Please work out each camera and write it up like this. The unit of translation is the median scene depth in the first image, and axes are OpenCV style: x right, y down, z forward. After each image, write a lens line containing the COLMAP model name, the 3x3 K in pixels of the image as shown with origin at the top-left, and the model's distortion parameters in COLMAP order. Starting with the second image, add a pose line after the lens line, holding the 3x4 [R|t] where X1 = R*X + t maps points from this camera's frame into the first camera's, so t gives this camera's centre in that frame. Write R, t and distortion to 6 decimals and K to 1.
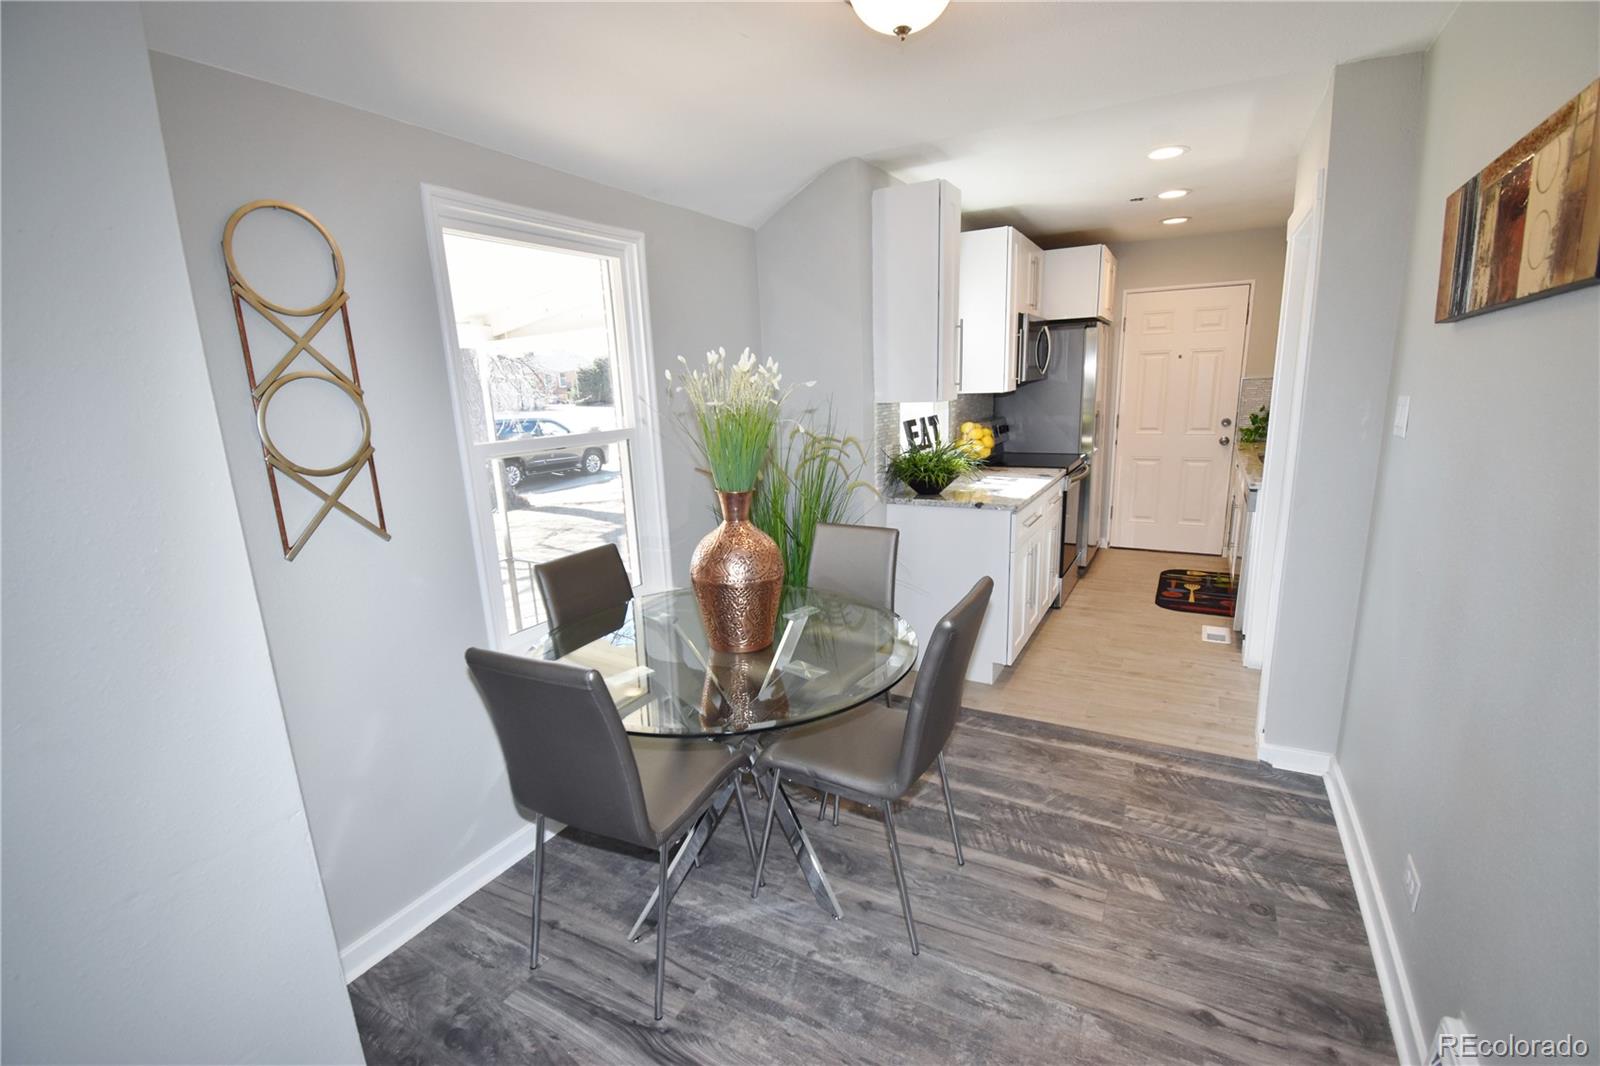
lens RADIAL K [[709.2, 0, 808.2], [0, 709.2, 546.5], [0, 0, 1]] dist [0.023835, -0.029412]
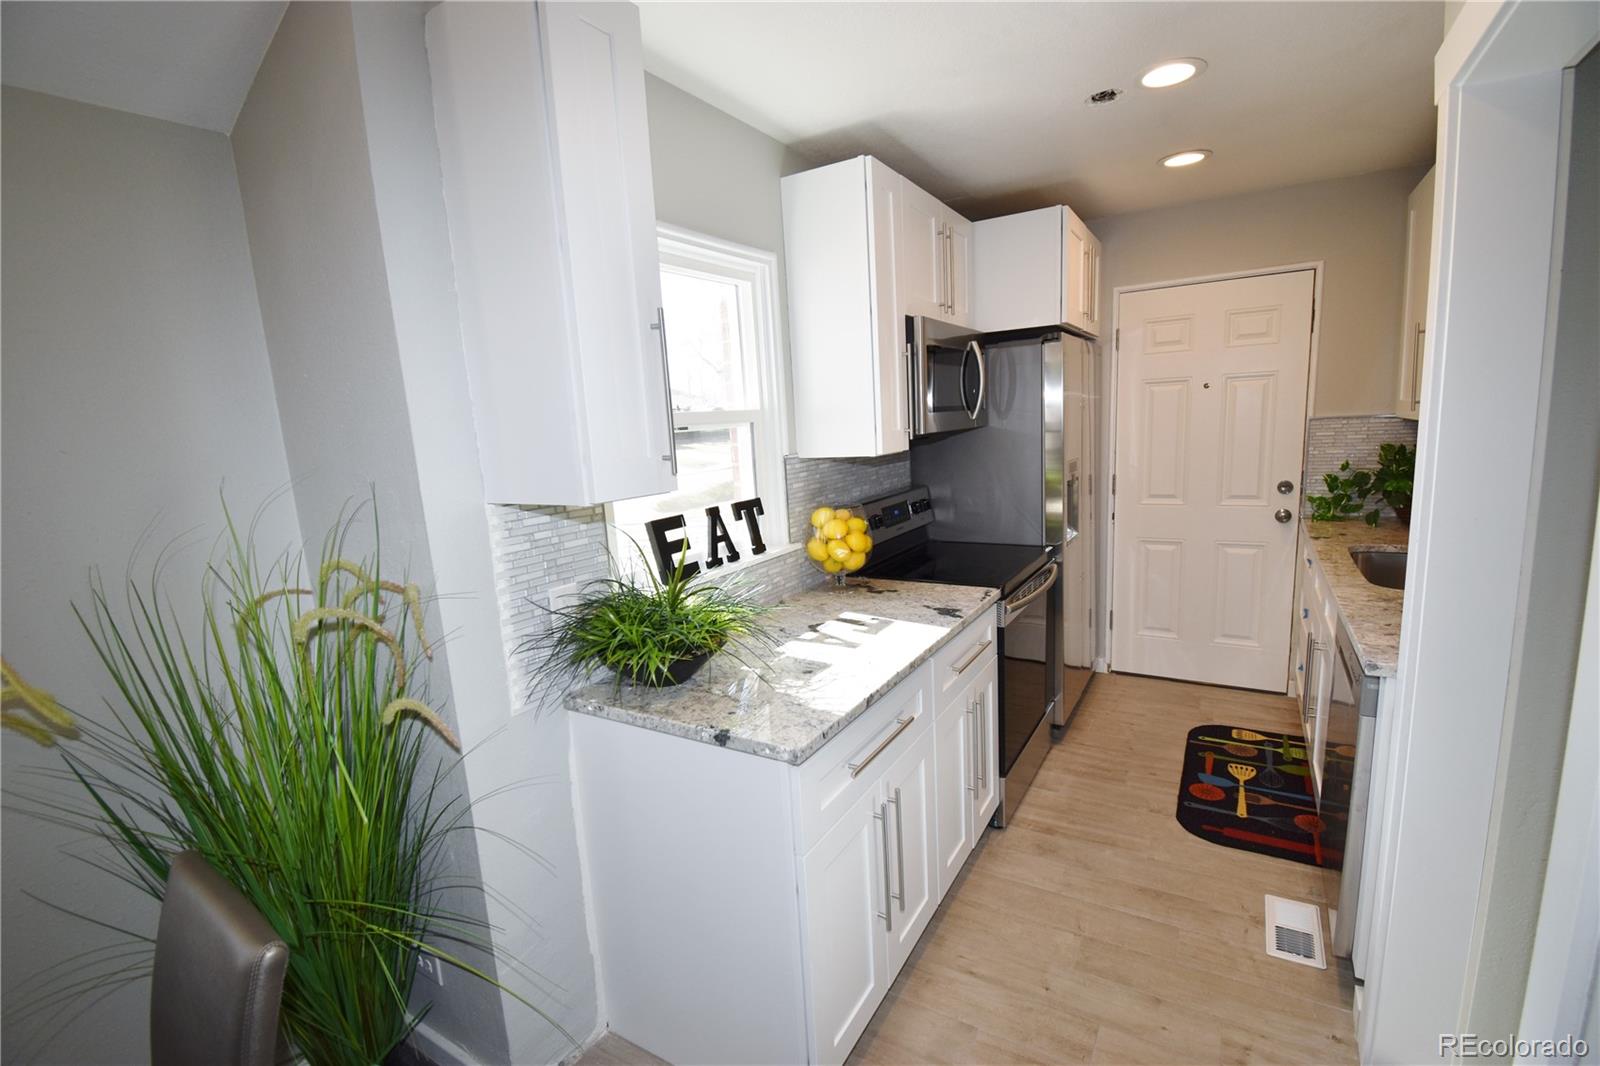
lens RADIAL K [[709.2, 0, 808.2], [0, 709.2, 546.5], [0, 0, 1]] dist [0.023835, -0.029412]
pose [[0.998749, -0.013950, -0.048028, 0.223400], [0.011316, 0.998440, -0.054683, -0.105551], [0.048716, 0.054072, 0.997348, 0.405619]]
